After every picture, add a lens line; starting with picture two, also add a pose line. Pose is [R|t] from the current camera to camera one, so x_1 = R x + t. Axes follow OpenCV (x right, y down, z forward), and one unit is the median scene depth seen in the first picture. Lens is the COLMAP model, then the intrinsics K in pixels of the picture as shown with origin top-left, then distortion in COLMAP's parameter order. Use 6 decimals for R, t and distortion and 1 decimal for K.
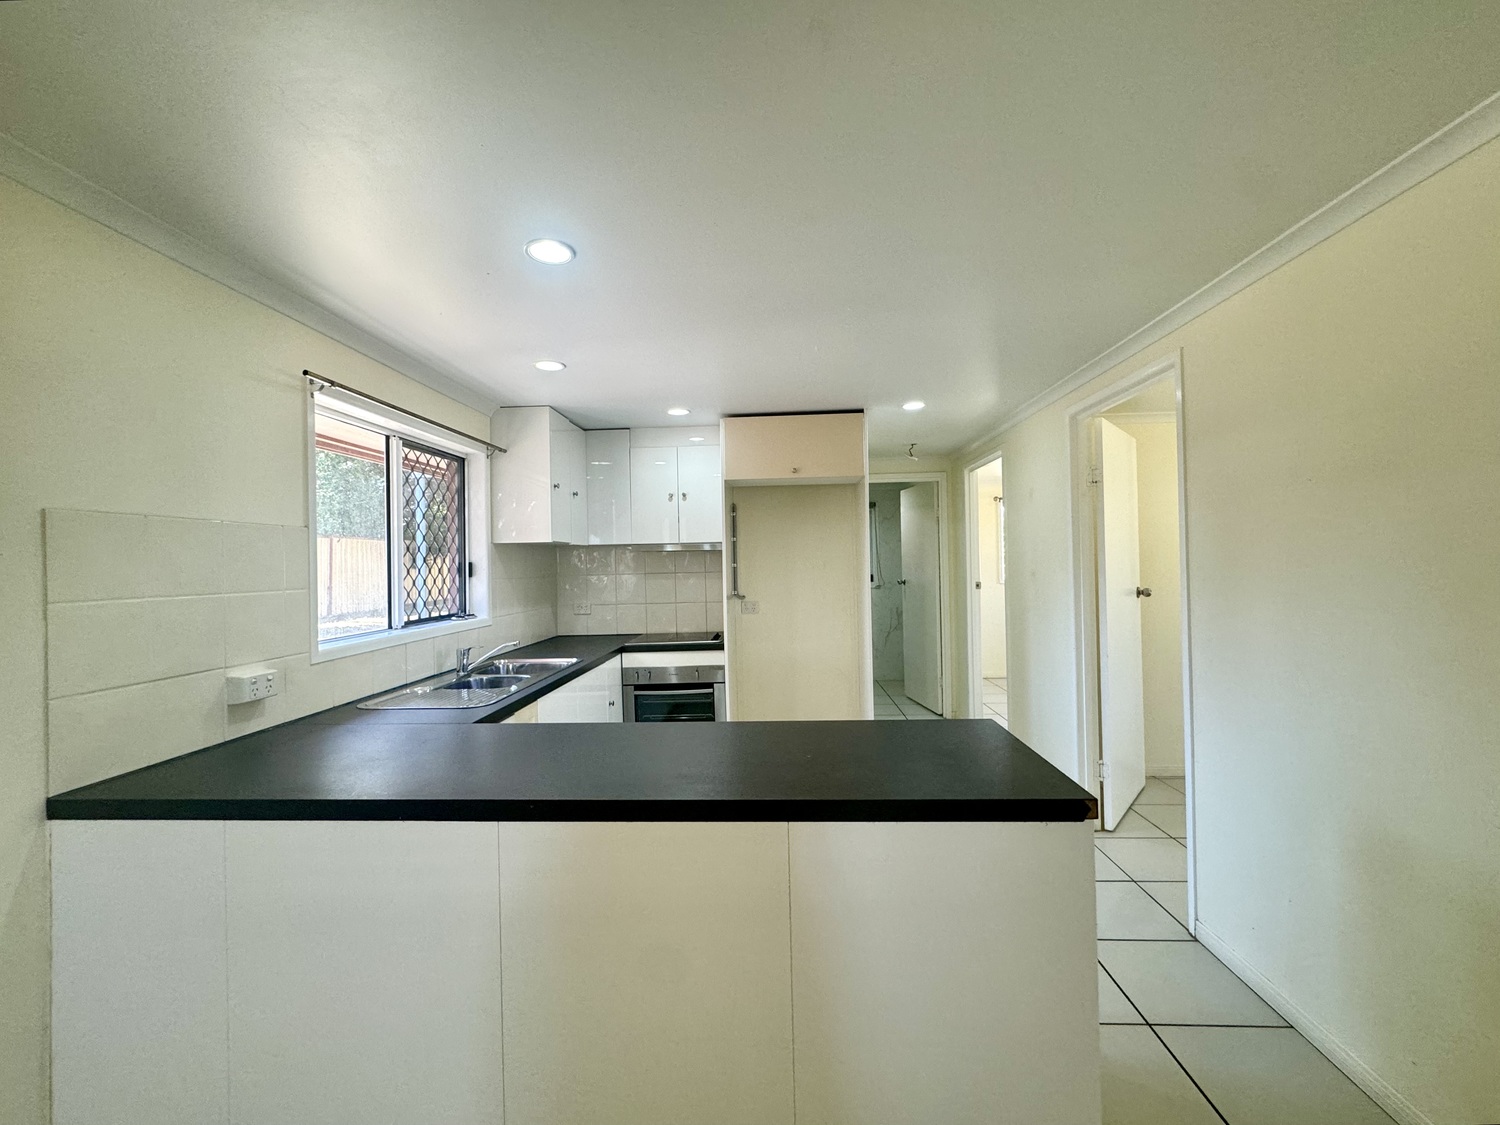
lens RADIAL K [[587.7, 0, 750.0], [0, 587.7, 562.5], [0, 0, 1]] dist [0.001236, 0.000297]
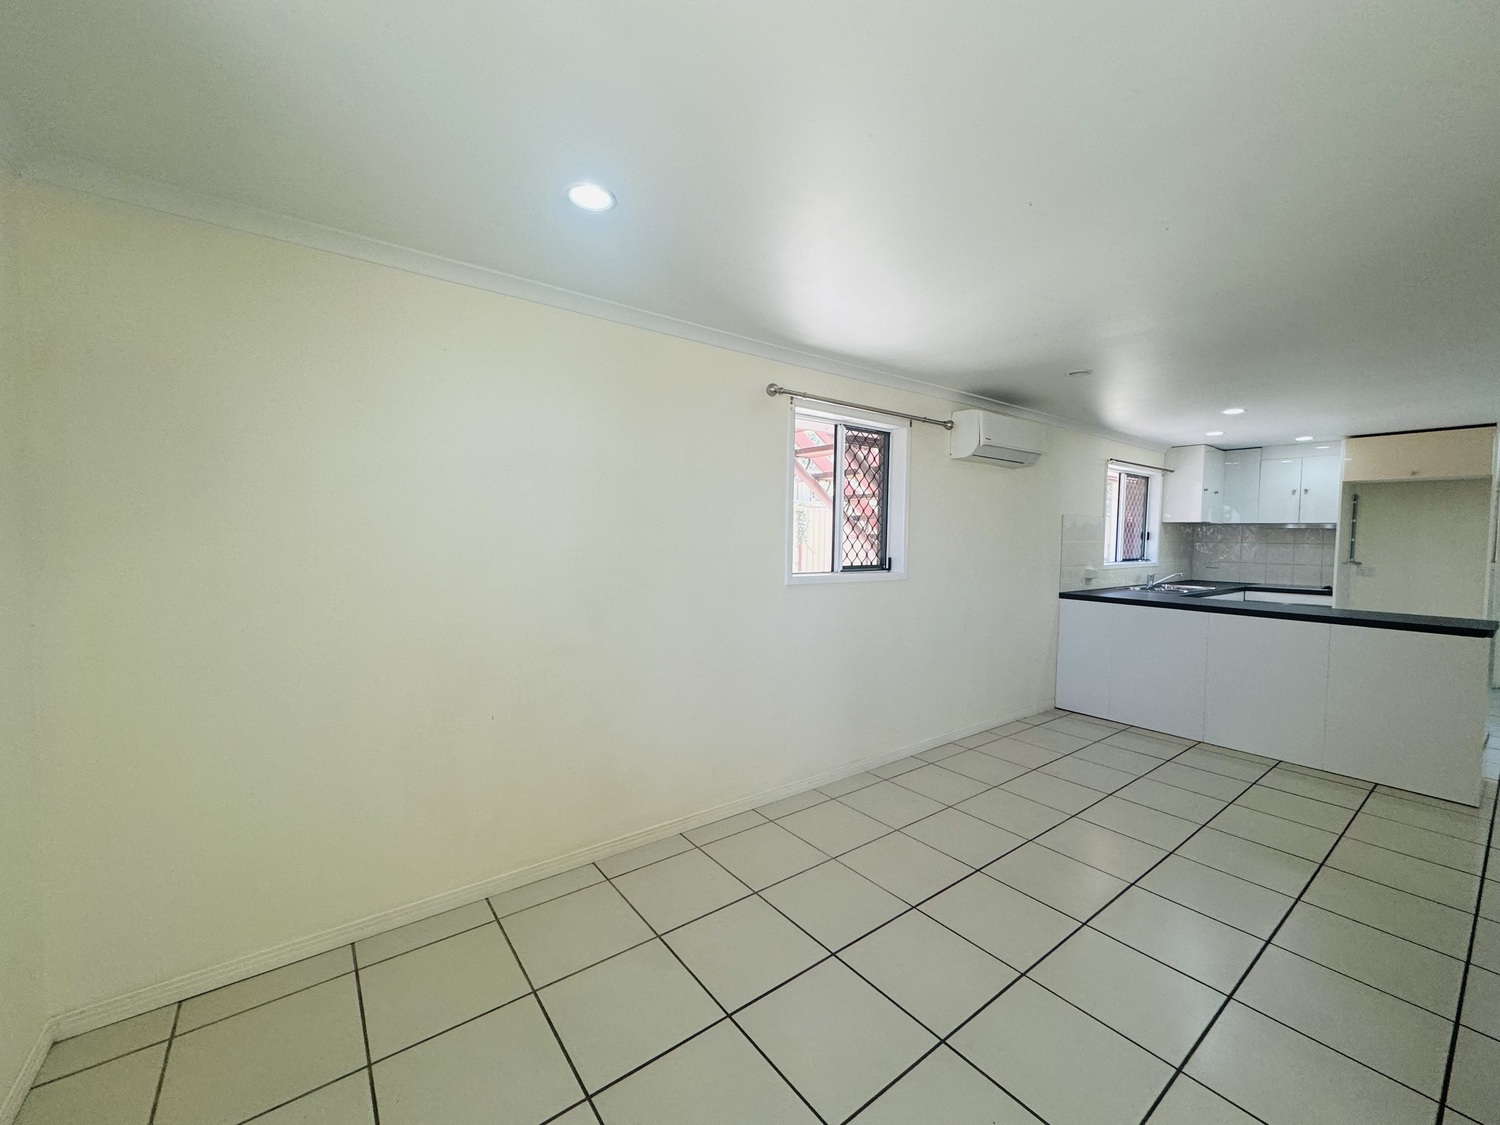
lens RADIAL K [[600.0, 0, 749.6], [0, 600.0, 558.8], [0, 0, 1]] dist [-0.001175, 0.000296]
pose [[0.638947, 0.061944, -0.766752, 0.172039], [-0.027713, 0.997959, 0.057528, 0.008568], [0.768751, -0.015509, 0.639360, -1.113737]]
